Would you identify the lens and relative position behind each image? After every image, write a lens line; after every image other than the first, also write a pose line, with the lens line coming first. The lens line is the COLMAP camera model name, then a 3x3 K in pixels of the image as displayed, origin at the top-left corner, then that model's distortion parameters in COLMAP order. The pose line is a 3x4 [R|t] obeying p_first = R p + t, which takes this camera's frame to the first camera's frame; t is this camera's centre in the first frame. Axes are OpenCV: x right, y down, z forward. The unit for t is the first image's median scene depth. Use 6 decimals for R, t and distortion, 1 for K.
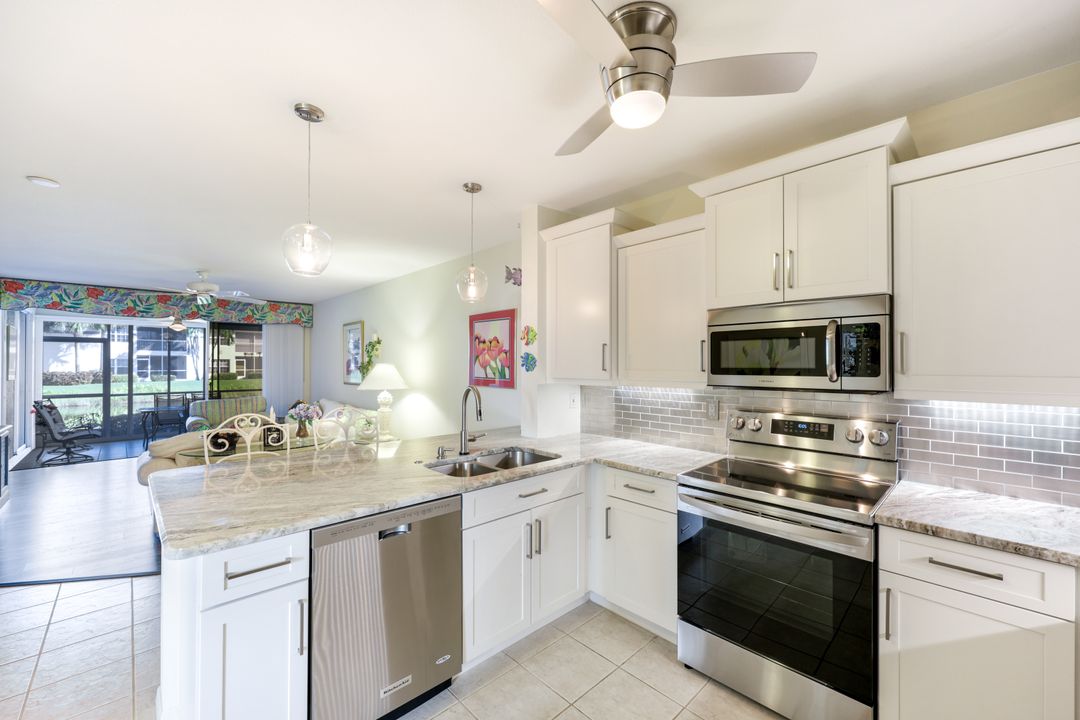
lens RADIAL K [[441.6, 0, 536.1], [0, 441.6, 360.9], [0, 0, 1]] dist [0.007226, -0.000251]
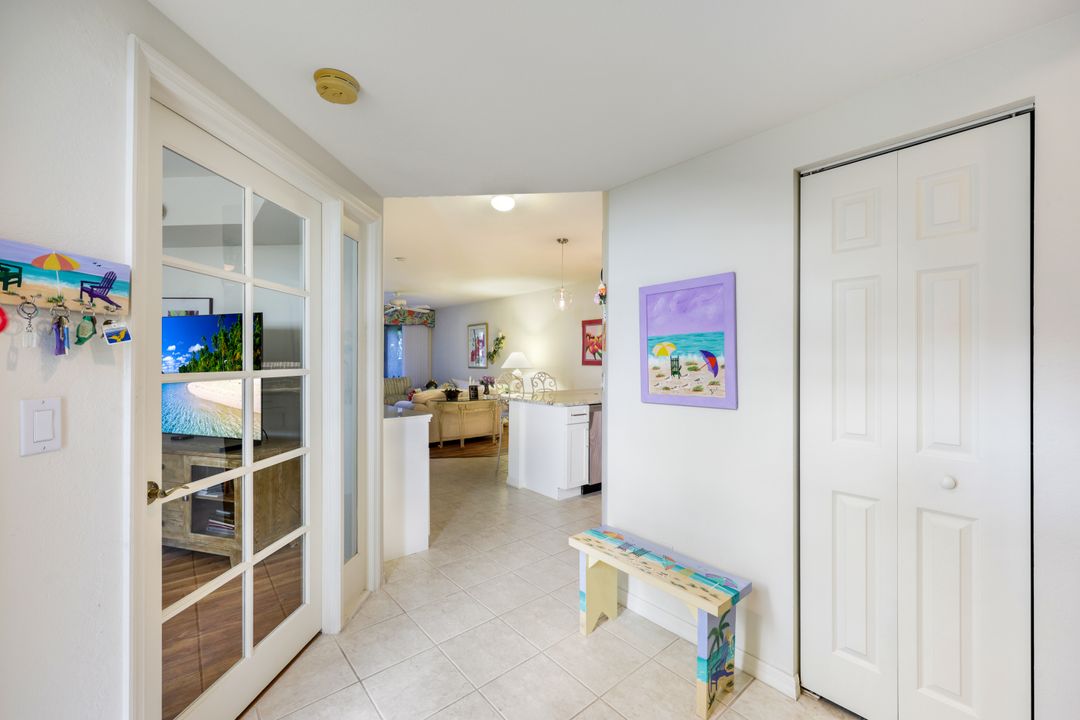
lens RADIAL K [[441.6, 0, 529.8], [0, 441.6, 358.6], [0, 0, 1]] dist [0.007226, -0.000251]
pose [[0.998020, 0.004750, -0.062726, -0.181815], [-0.004722, 0.999989, 0.000602, 0.024479], [0.062728, -0.000305, 0.998031, -0.455527]]
